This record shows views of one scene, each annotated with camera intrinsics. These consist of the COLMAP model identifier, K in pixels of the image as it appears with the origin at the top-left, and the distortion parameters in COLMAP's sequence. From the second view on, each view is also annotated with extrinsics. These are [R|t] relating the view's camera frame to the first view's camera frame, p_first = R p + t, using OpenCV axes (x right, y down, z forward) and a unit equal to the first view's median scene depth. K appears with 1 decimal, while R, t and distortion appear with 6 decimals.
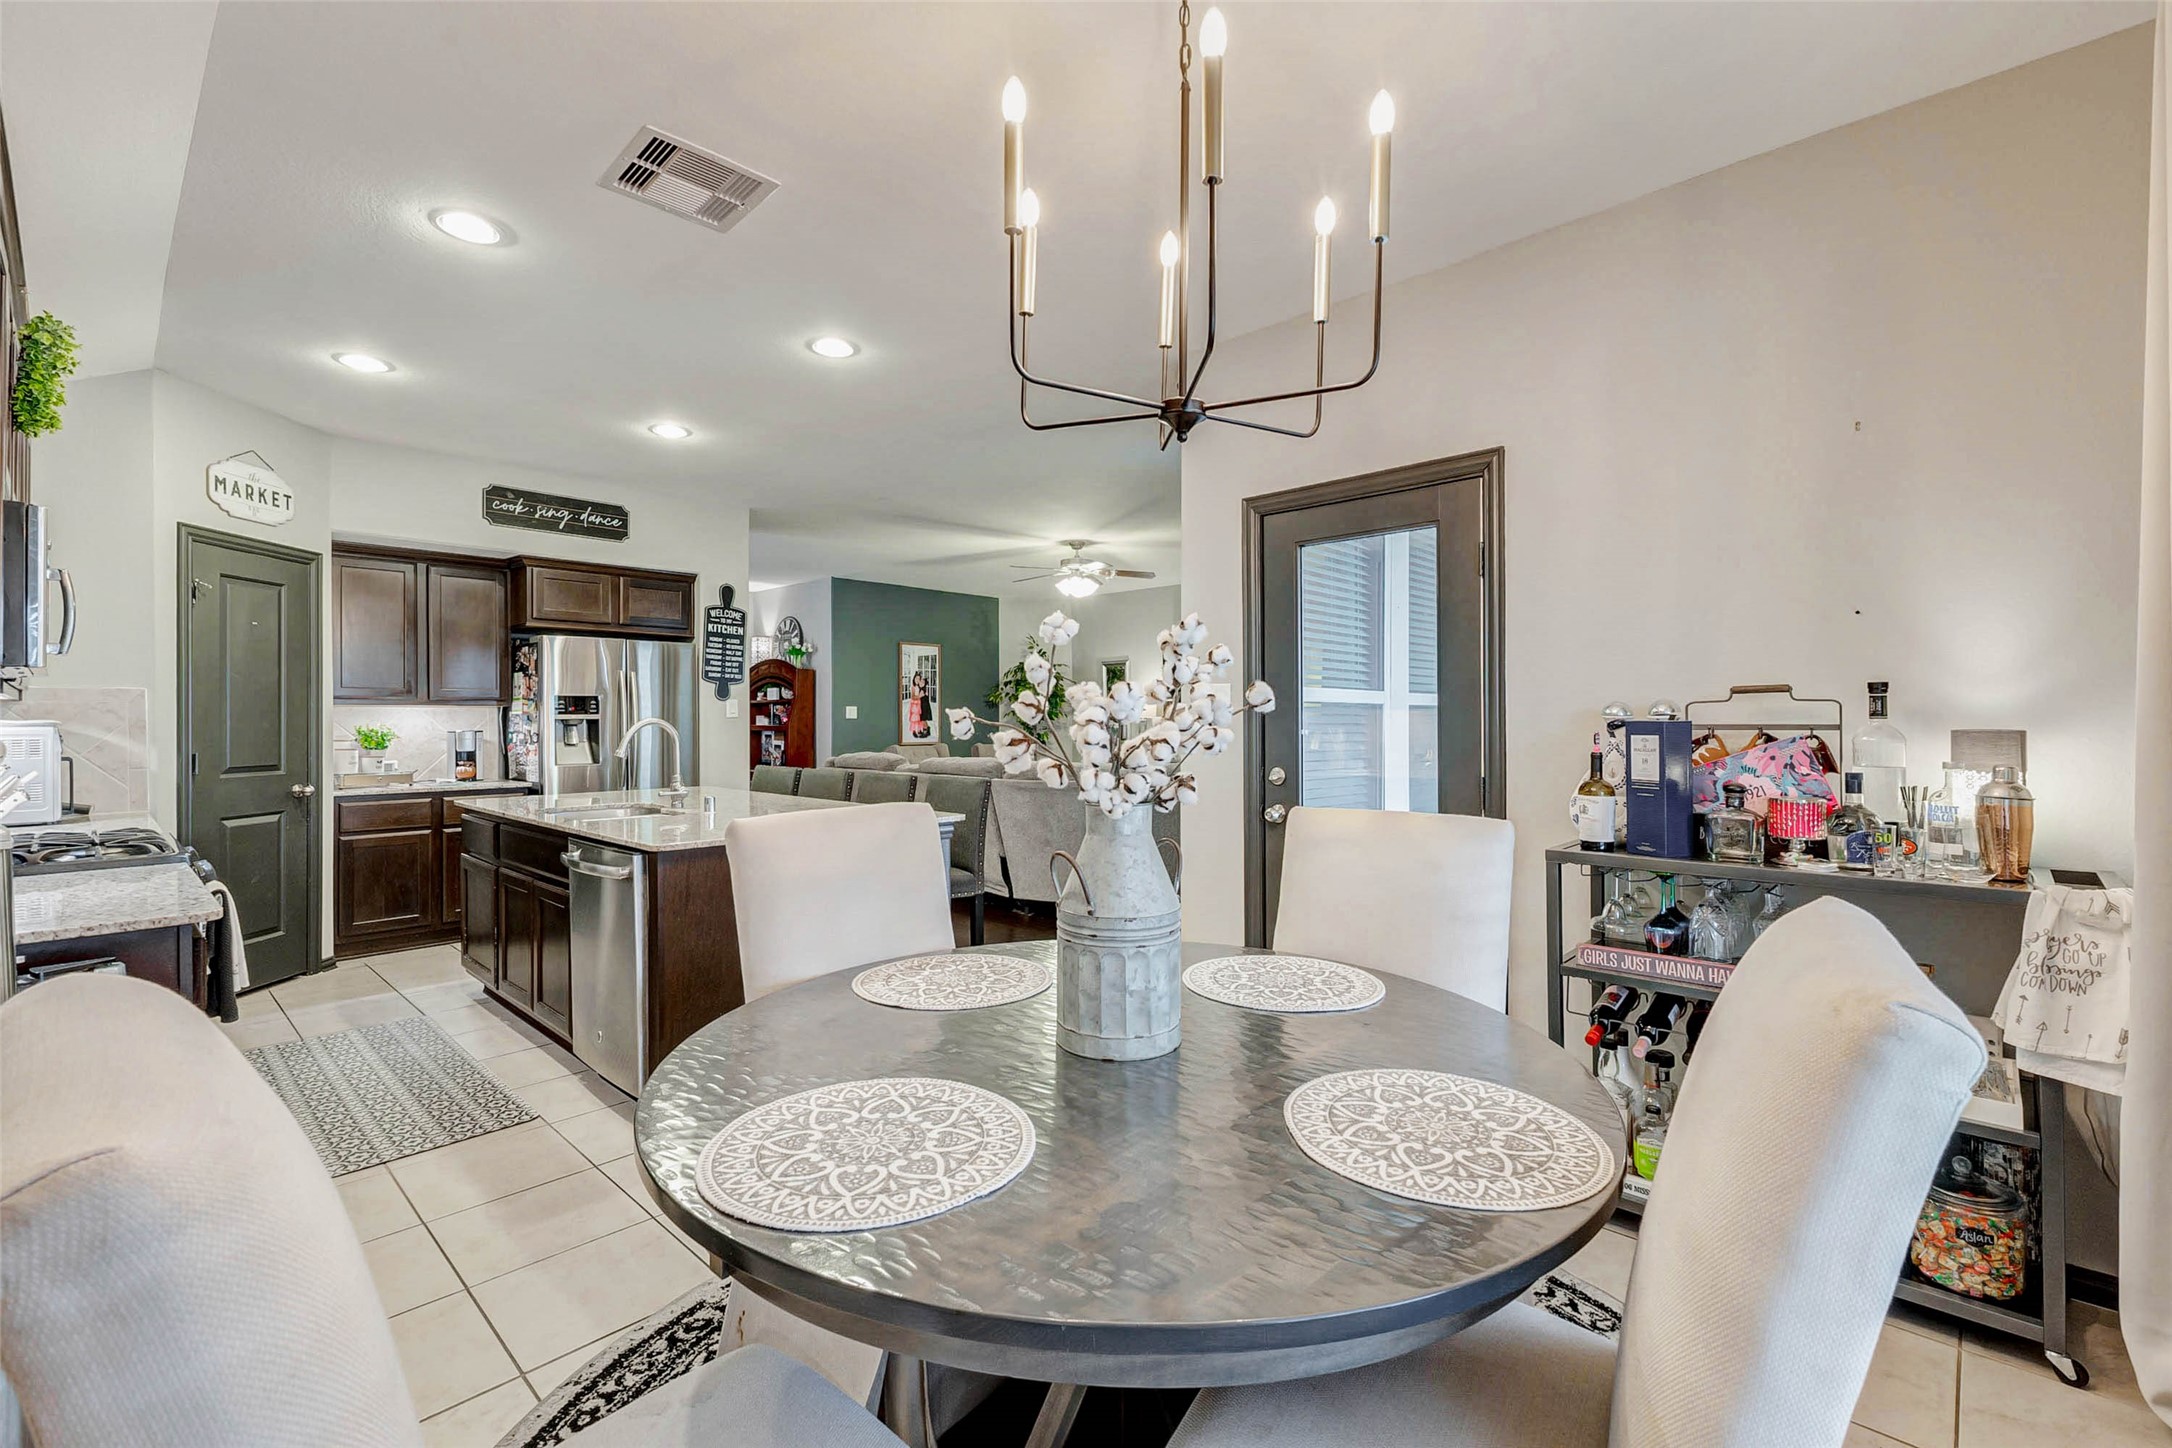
lens RADIAL K [[950.4, 0, 1096.8], [0, 950.4, 721.8], [0, 0, 1]] dist [0.004007, -0.000066]
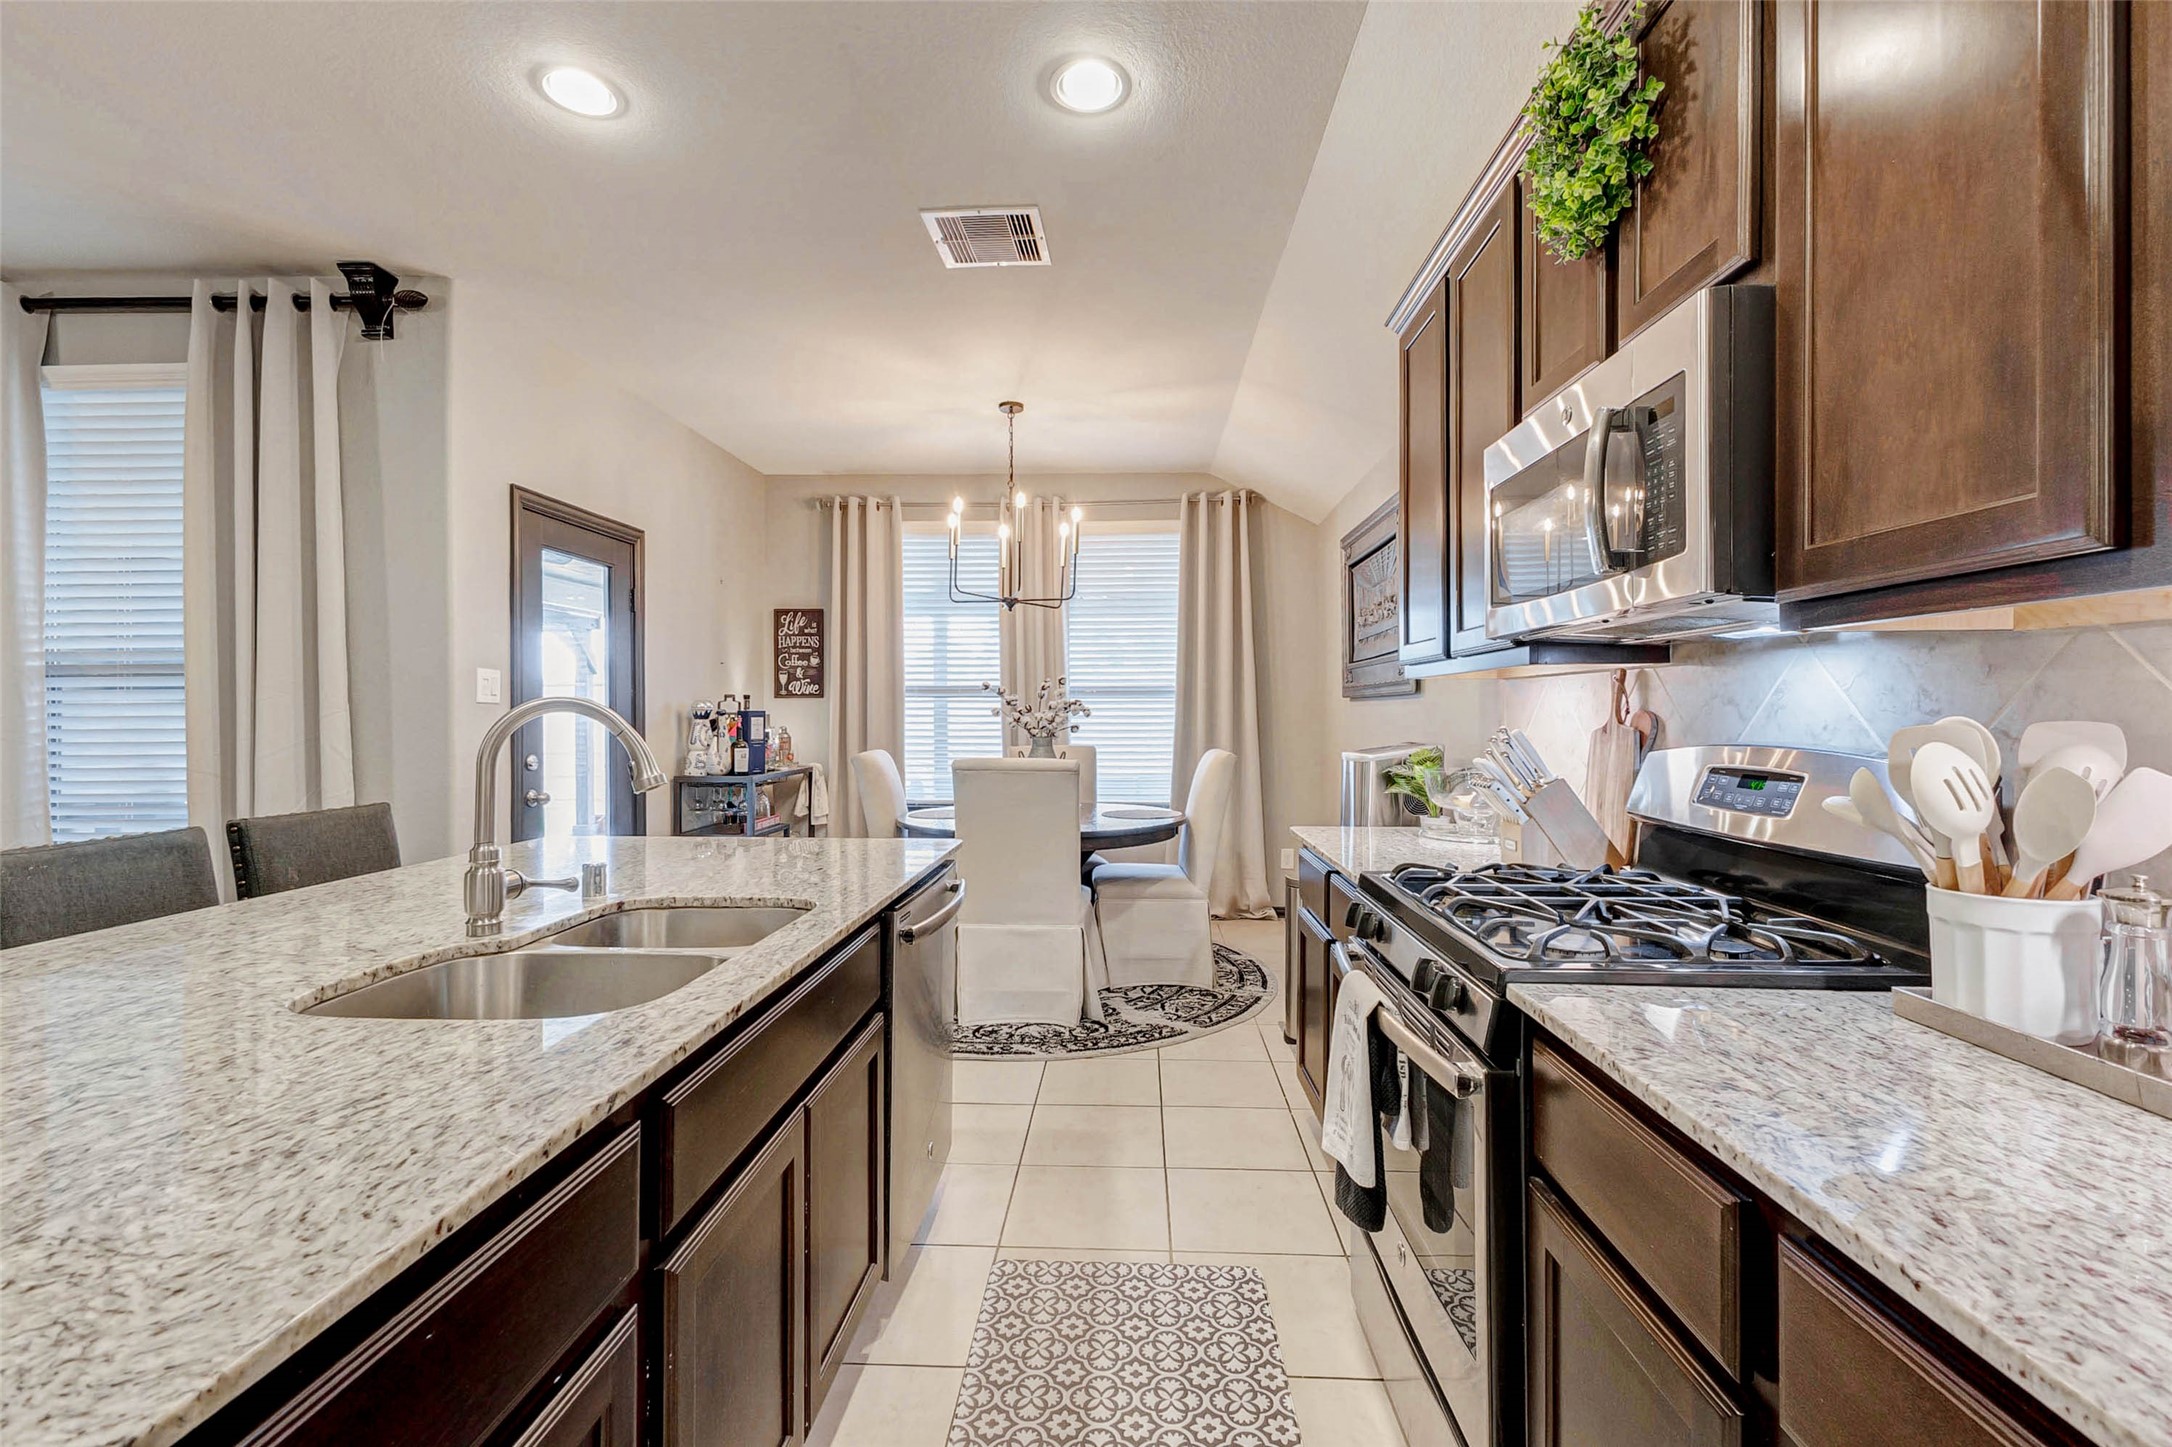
lens RADIAL K [[950.4, 0, 1094.2], [0, 950.4, 726.7], [0, 0, 1]] dist [0.004007, -0.000066]
pose [[-0.638796, -0.006436, 0.769350, -0.914718], [-0.002815, 0.999978, 0.006028, 0.008936], [-0.769371, 0.001685, -0.638800, 1.071724]]
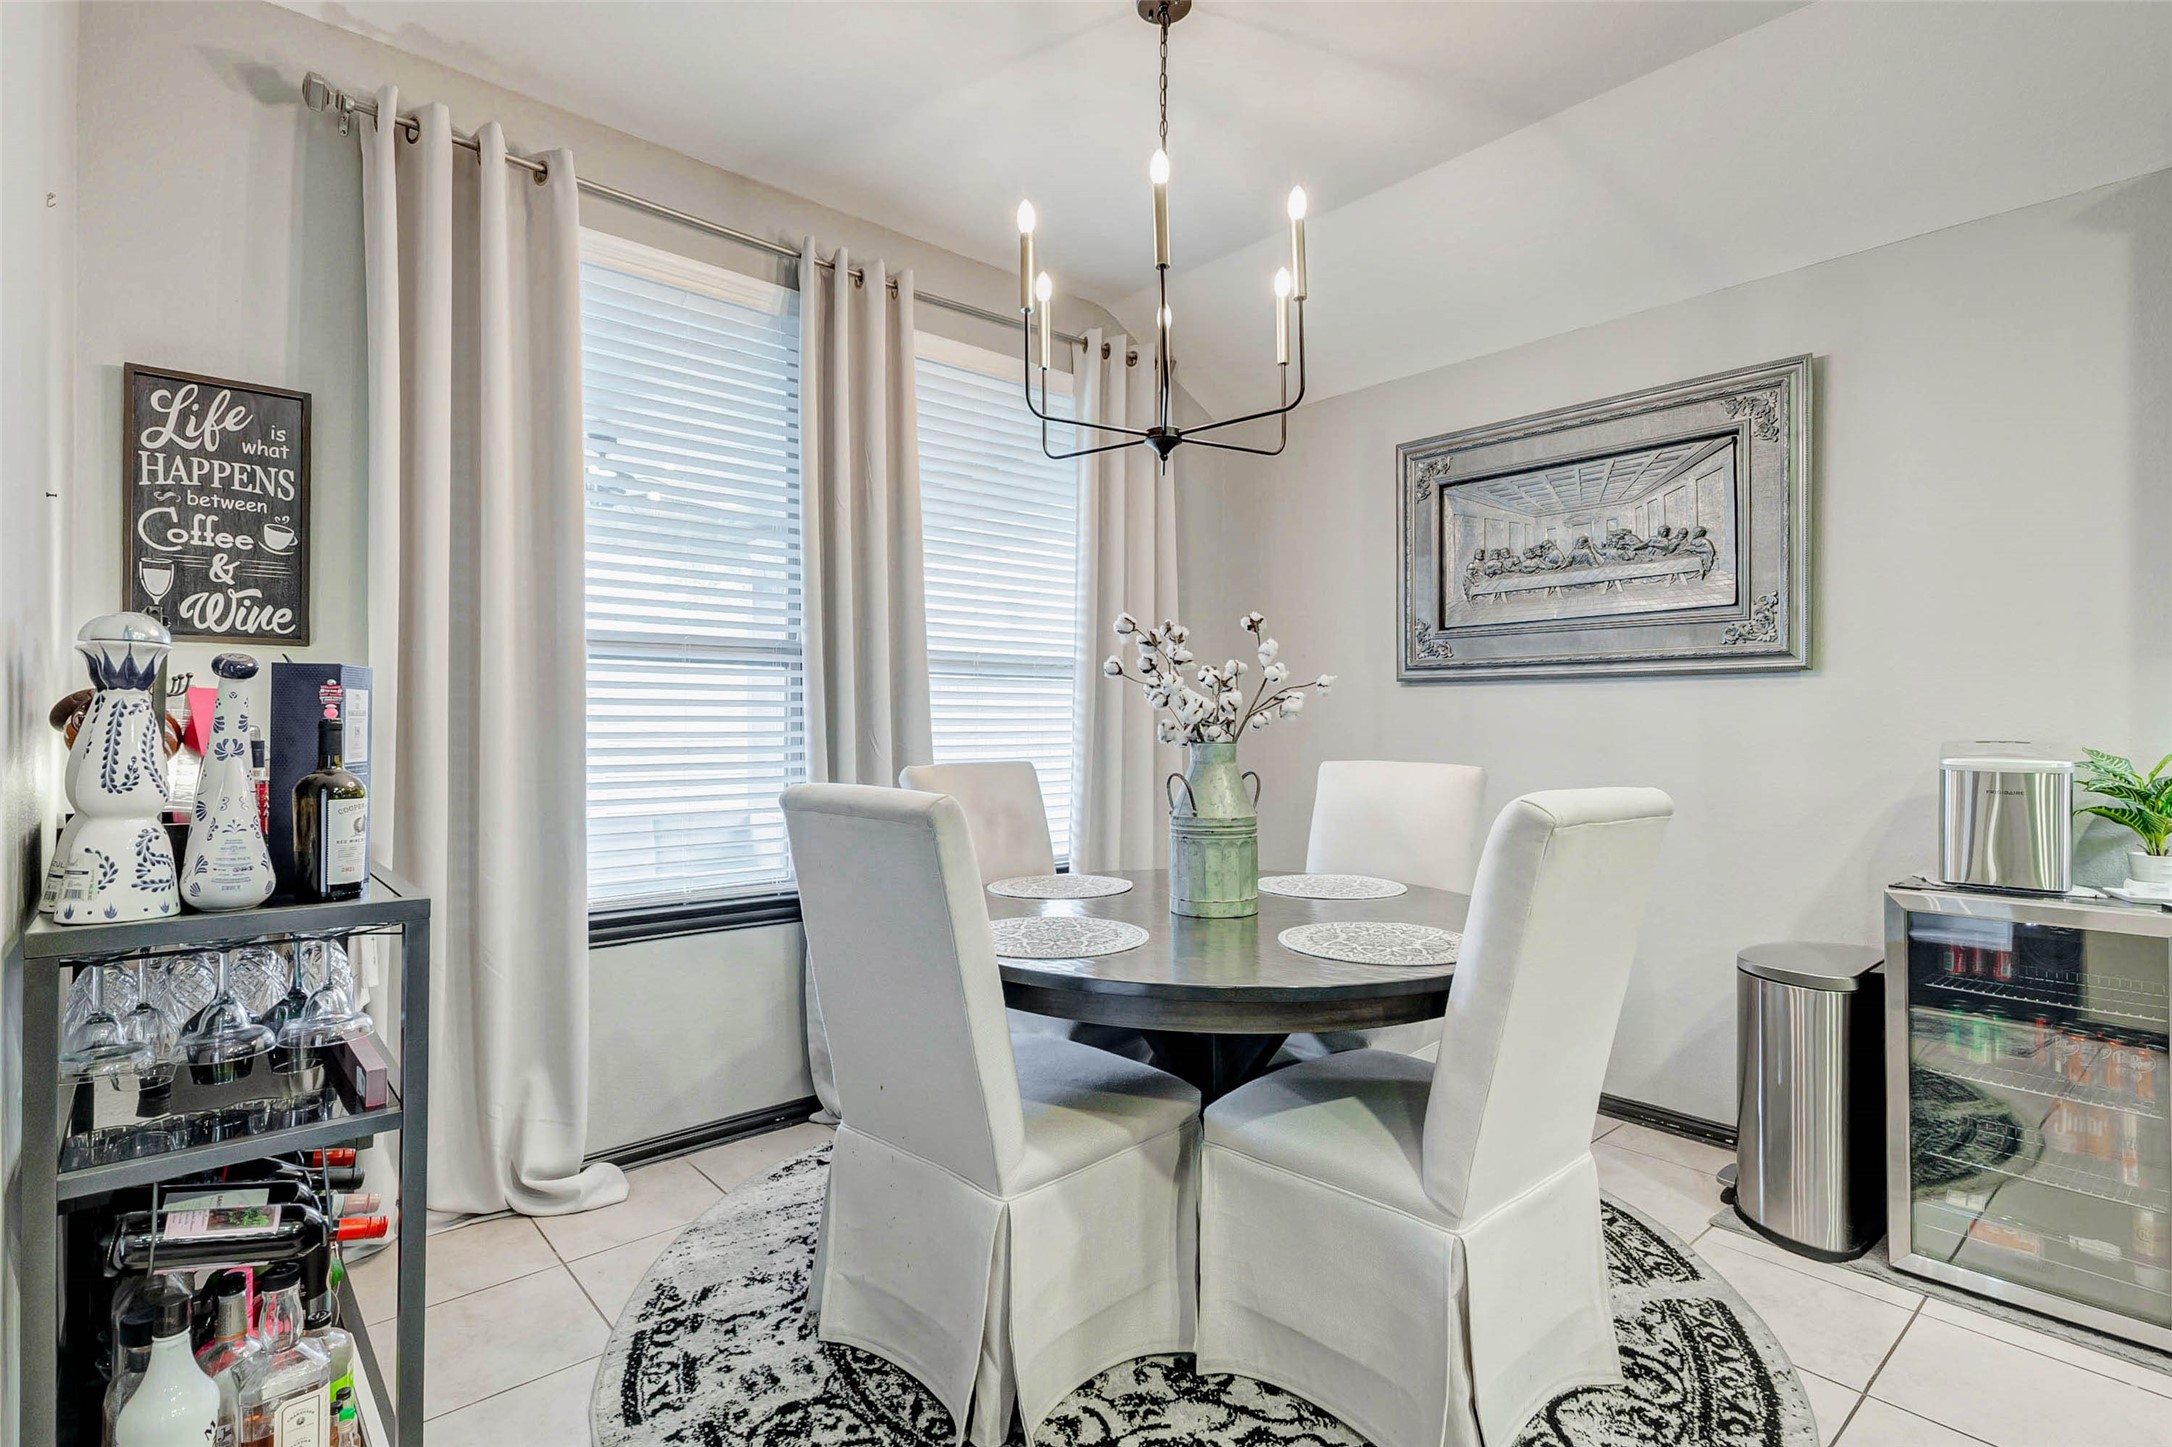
lens RADIAL K [[1063.2, 0, 1091.7], [0, 1063.2, 729.7], [0, 0, 1]] dist [0.002535, -0.000002]
pose [[-0.993675, -0.002779, 0.112256, 0.013456], [-0.002754, 0.999996, 0.000373, 0.019815], [-0.112256, 0.000062, -0.993679, 0.987146]]
